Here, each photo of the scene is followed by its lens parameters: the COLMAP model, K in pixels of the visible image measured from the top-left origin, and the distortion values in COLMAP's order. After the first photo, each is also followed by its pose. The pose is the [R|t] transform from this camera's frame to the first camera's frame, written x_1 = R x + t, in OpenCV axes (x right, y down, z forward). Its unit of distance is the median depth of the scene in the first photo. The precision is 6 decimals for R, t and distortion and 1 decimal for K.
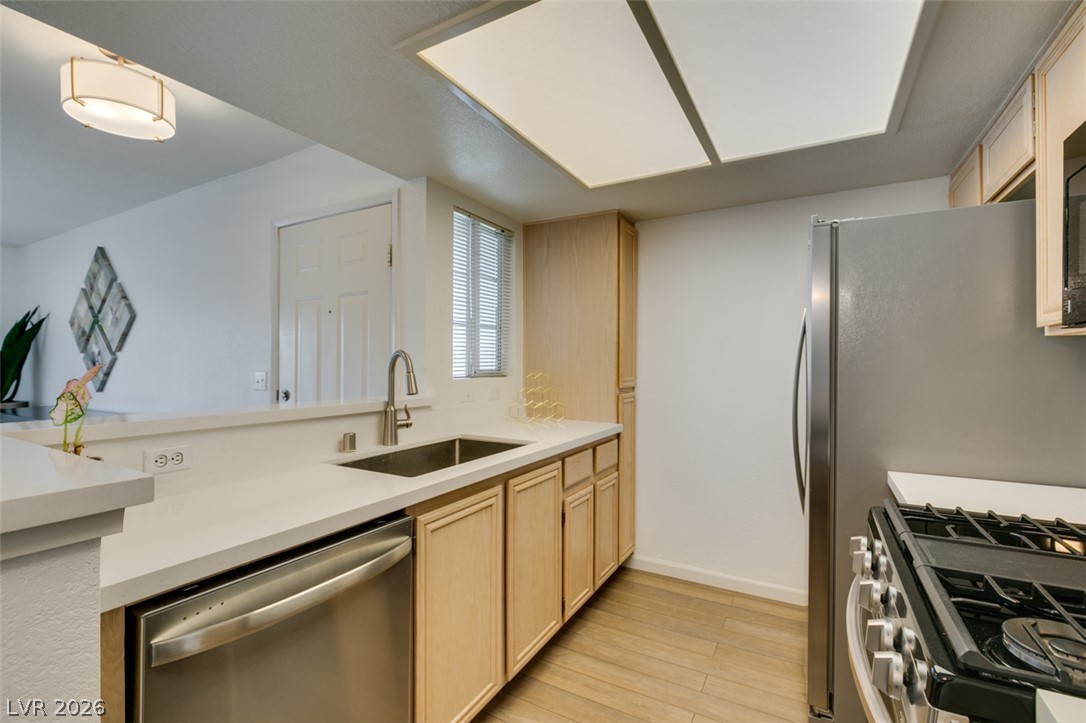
lens RADIAL K [[483.8, 0, 543.1], [0, 483.8, 365.1], [0, 0, 1]] dist [-0.000622, -0.000698]
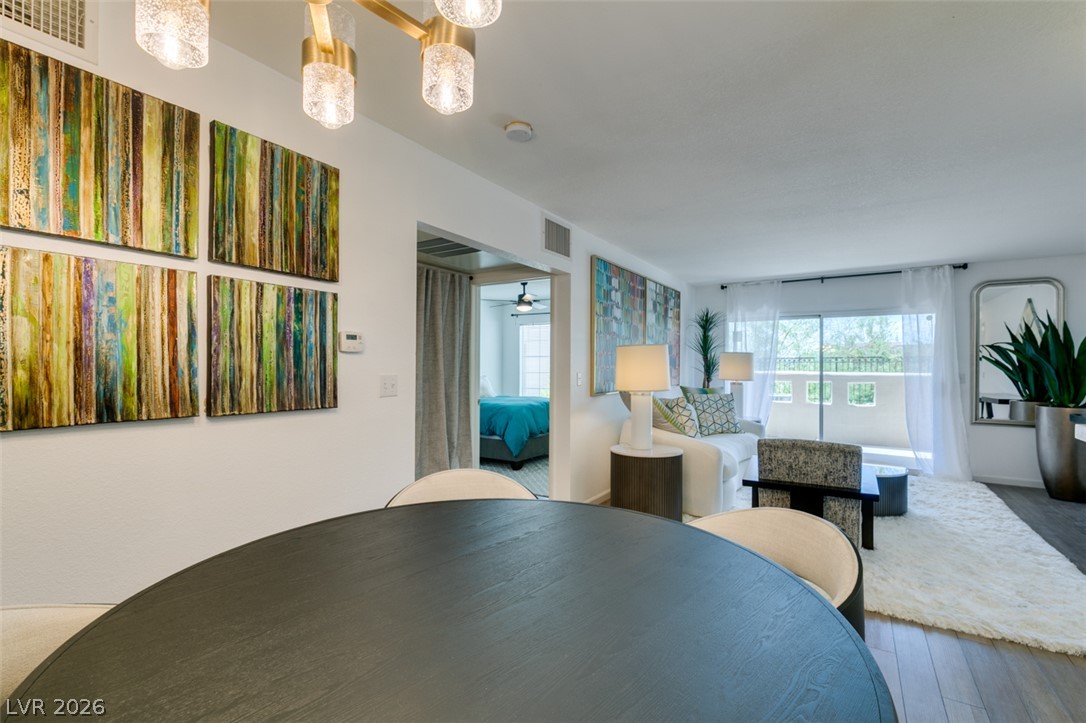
lens RADIAL K [[486.1, 0, 540.9], [0, 486.1, 364.1], [0, 0, 1]] dist [0.003106, -0.000748]
pose [[-0.054113, -0.007868, -0.998504, -0.030491], [-0.006363, 0.999951, -0.007535, -0.000483], [0.998515, 0.005945, -0.054160, -0.150105]]
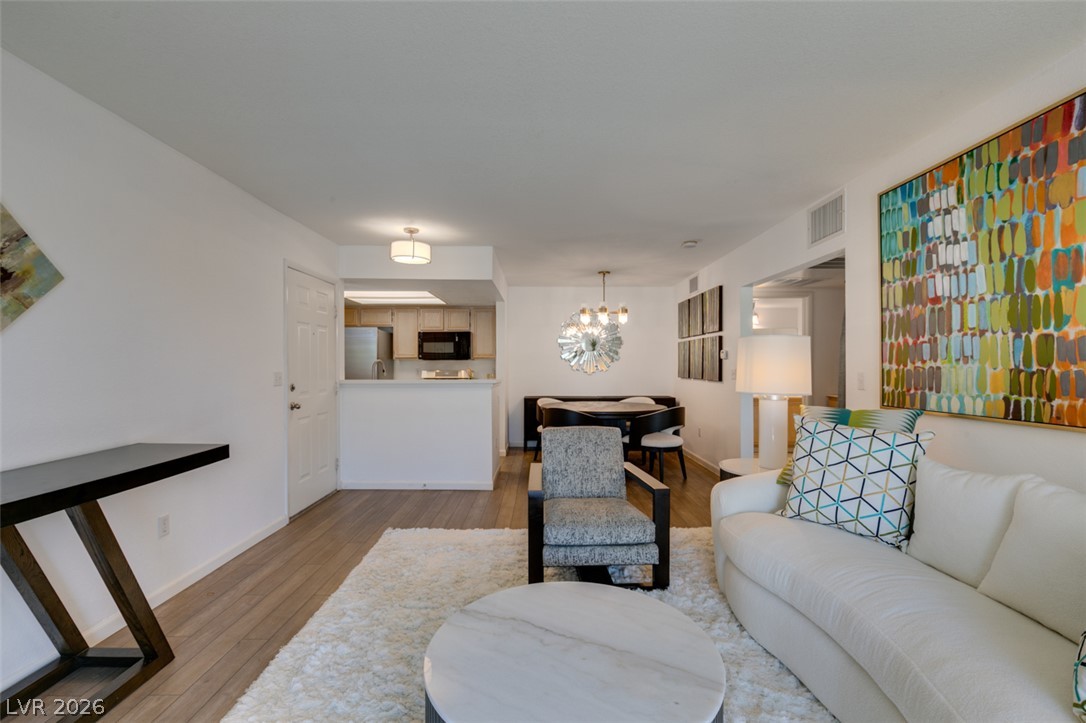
lens RADIAL K [[483.8, 0, 543.1], [0, 483.8, 365.1], [0, 0, 1]] dist [-0.000622, -0.000698]
pose [[-0.495908, -0.003306, 0.868369, -2.181298], [0.001313, 0.999989, 0.004557, -0.008345], [-0.868374, 0.003400, -0.495898, 1.088881]]
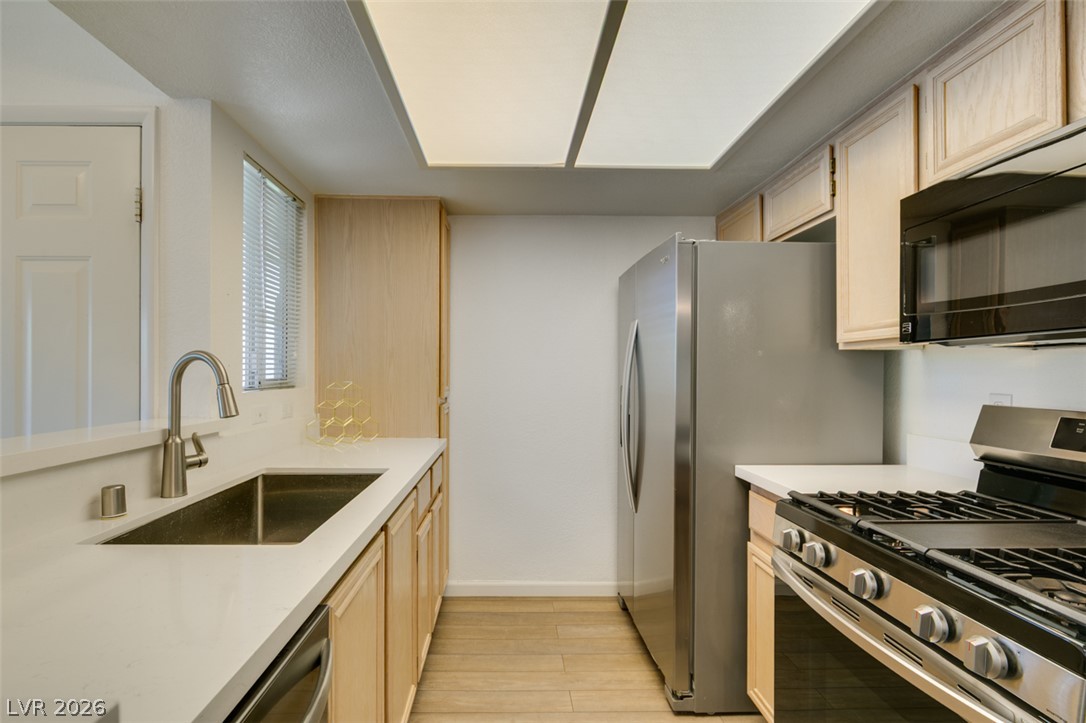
lens RADIAL K [[498.6, 0, 515.7], [0, 498.6, 372.4], [0, 0, 1]] dist [-0.002177, -0.000725]
pose [[0.864015, -0.001789, 0.503462, -0.186445], [0.001009, 0.999998, 0.001822, -0.001504], [-0.503464, -0.001067, 0.864015, 0.138685]]
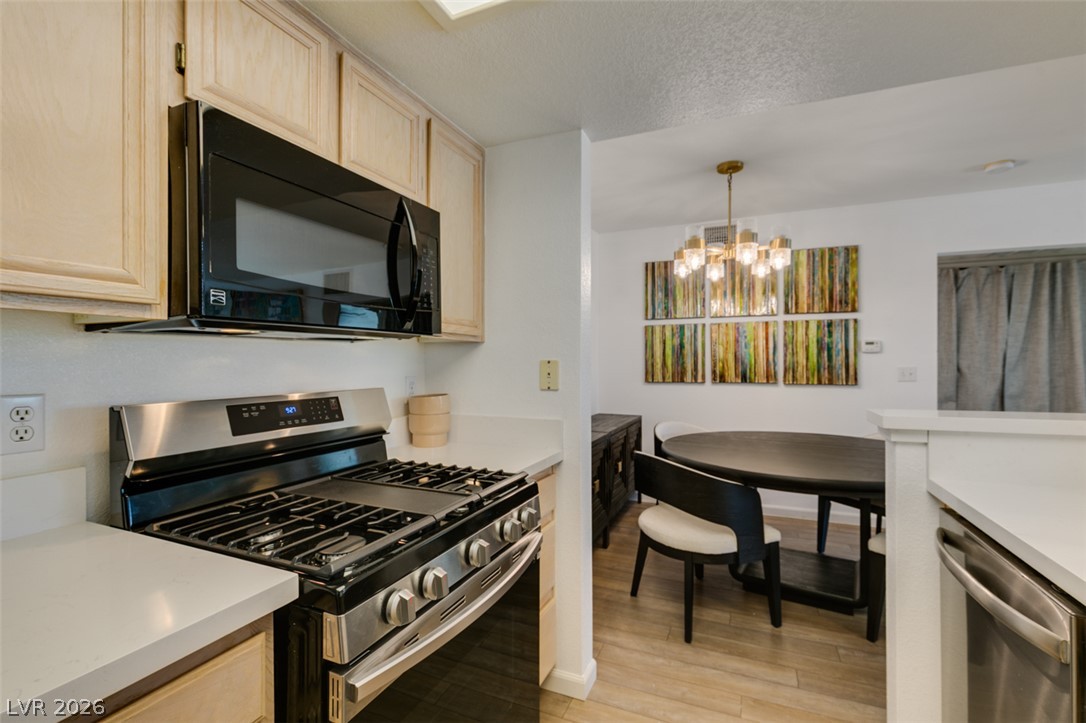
lens RADIAL K [[484.3, 0, 539.3], [0, 484.3, 360.4], [0, 0, 1]] dist [-0.002386, -0.000708]
pose [[-0.994685, -0.000885, -0.102964, 0.216480], [-0.000851, 1.000000, -0.000376, -0.001308], [0.102964, -0.000286, -0.994685, 0.728490]]
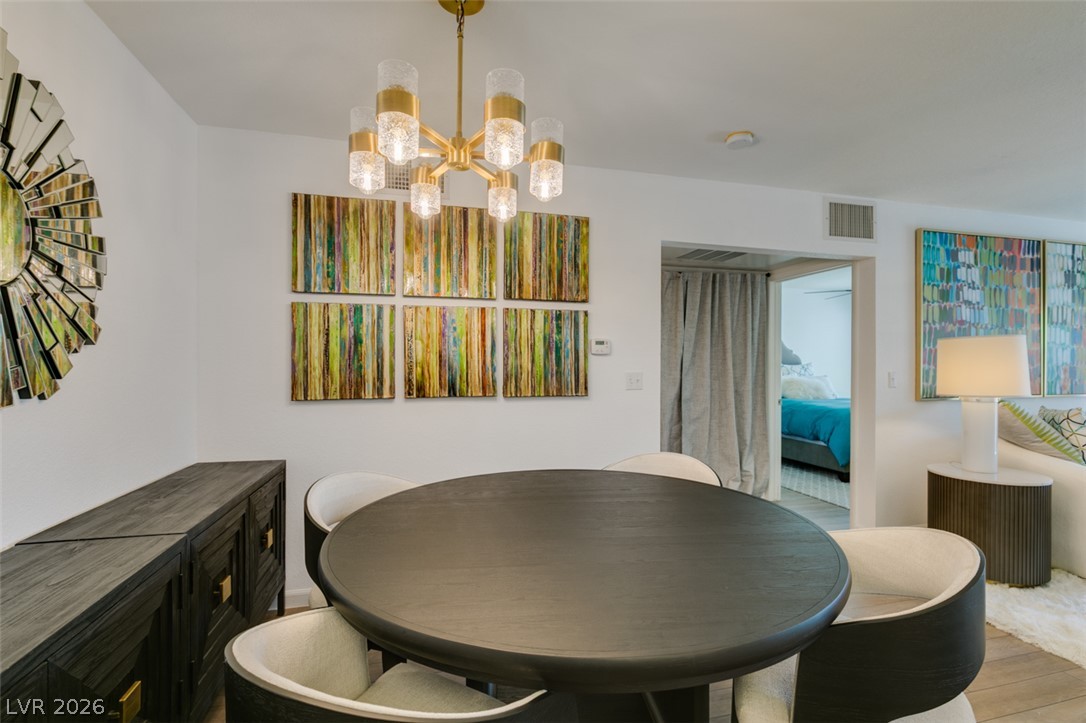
lens RADIAL K [[485.4, 0, 541.2], [0, 485.4, 364.6], [0, 0, 1]] dist [-0.001758, -0.000741]
pose [[-0.719511, -0.003677, -0.694471, 0.003744], [-0.004741, 0.999989, -0.000382, -0.001180], [0.694465, 0.003018, -0.719520, 0.168155]]
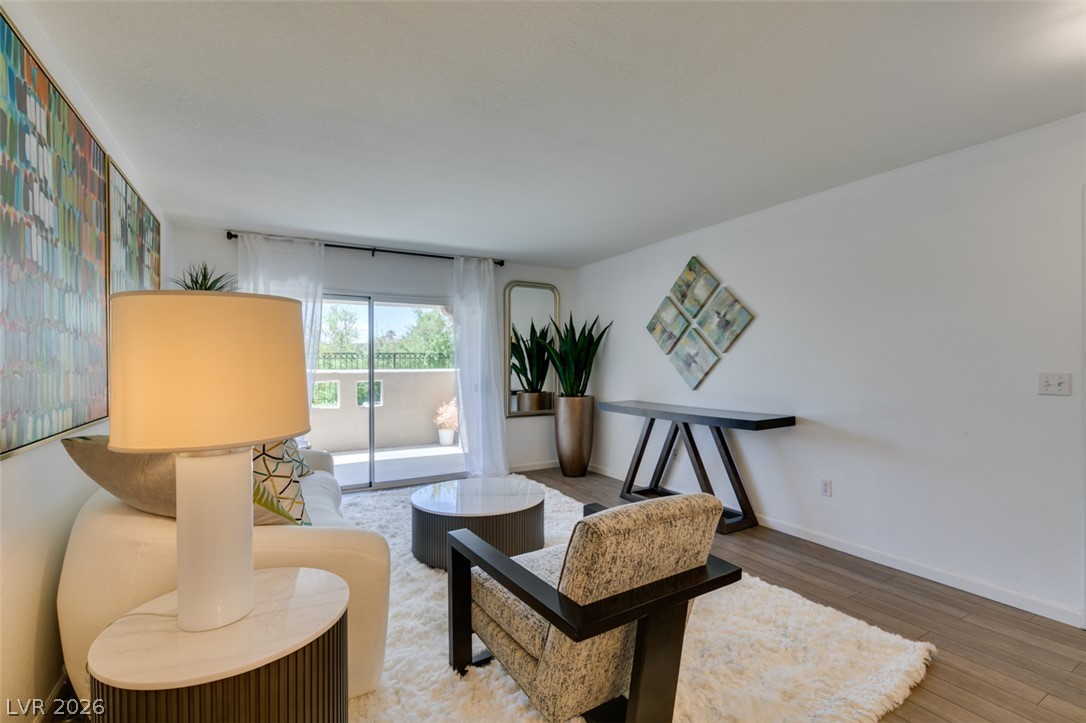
lens RADIAL K [[485.0, 0, 540.9], [0, 485.0, 365.8], [0, 0, 1]] dist [0.002611, -0.000910]
pose [[0.858233, -0.004259, -0.513243, -0.963354], [0.005744, 0.999983, 0.001307, -0.004058], [0.513228, -0.004069, 0.858243, -0.170919]]
